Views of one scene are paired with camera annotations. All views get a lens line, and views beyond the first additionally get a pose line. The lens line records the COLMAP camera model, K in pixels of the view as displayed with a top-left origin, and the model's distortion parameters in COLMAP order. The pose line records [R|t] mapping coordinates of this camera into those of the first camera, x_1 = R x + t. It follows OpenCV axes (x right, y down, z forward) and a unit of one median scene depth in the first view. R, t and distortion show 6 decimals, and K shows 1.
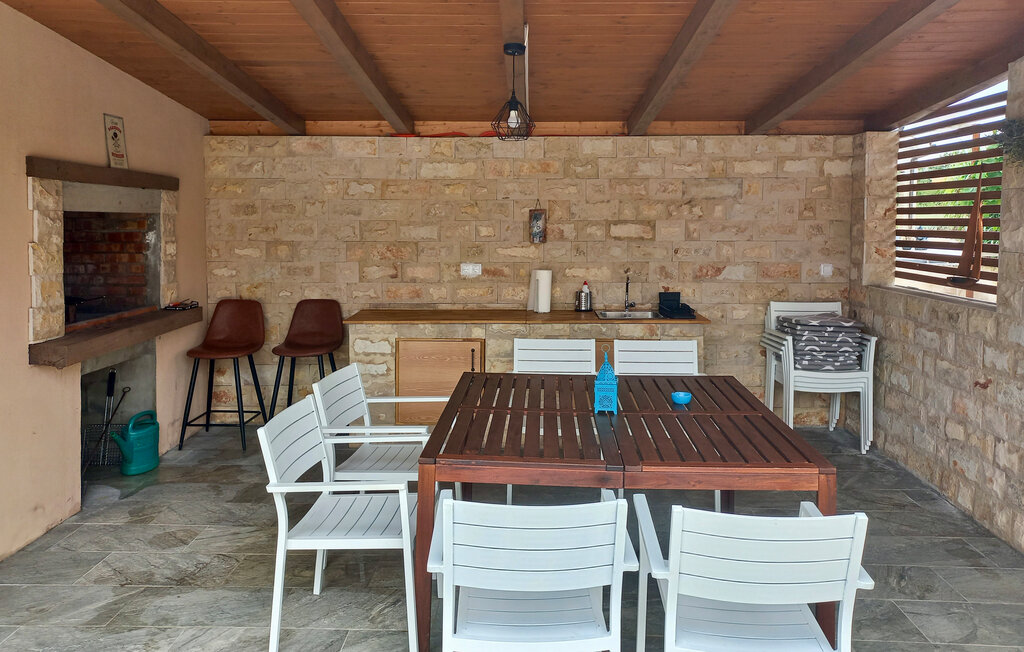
lens RADIAL K [[764.1, 0, 519.5], [0, 764.1, 318.2], [0, 0, 1]] dist [0.060233, -0.058020]
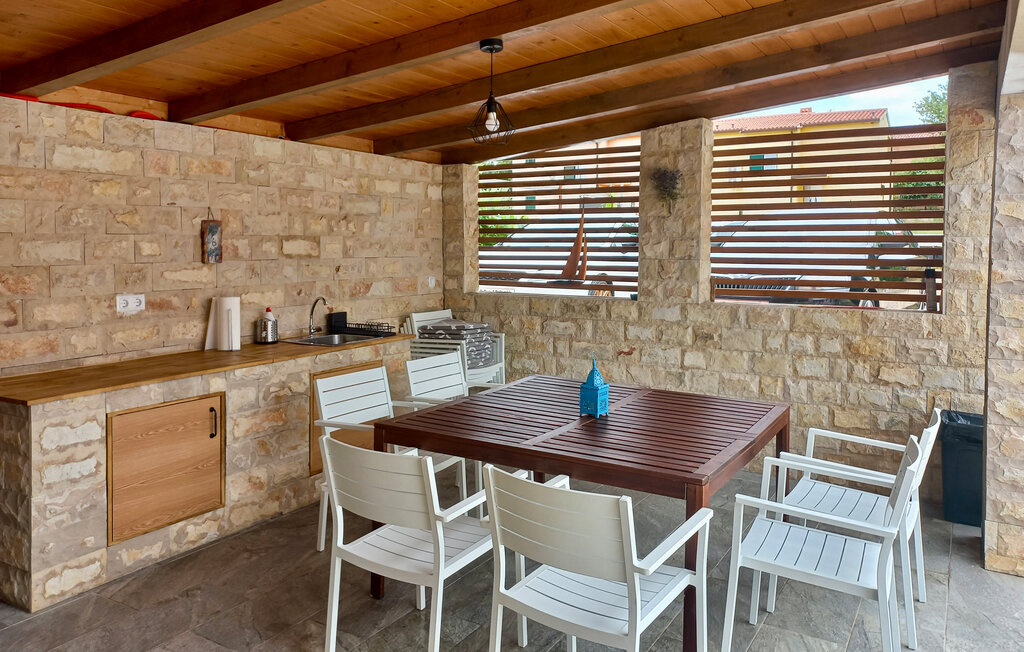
lens RADIAL K [[764.1, 0, 520.0], [0, 764.1, 327.6], [0, 0, 1]] dist [0.060233, -0.058020]
pose [[0.478758, -0.096362, 0.872642, -0.525277], [0.111328, 0.992598, 0.048531, -0.036654], [-0.870860, 0.073915, 0.485942, 0.349833]]
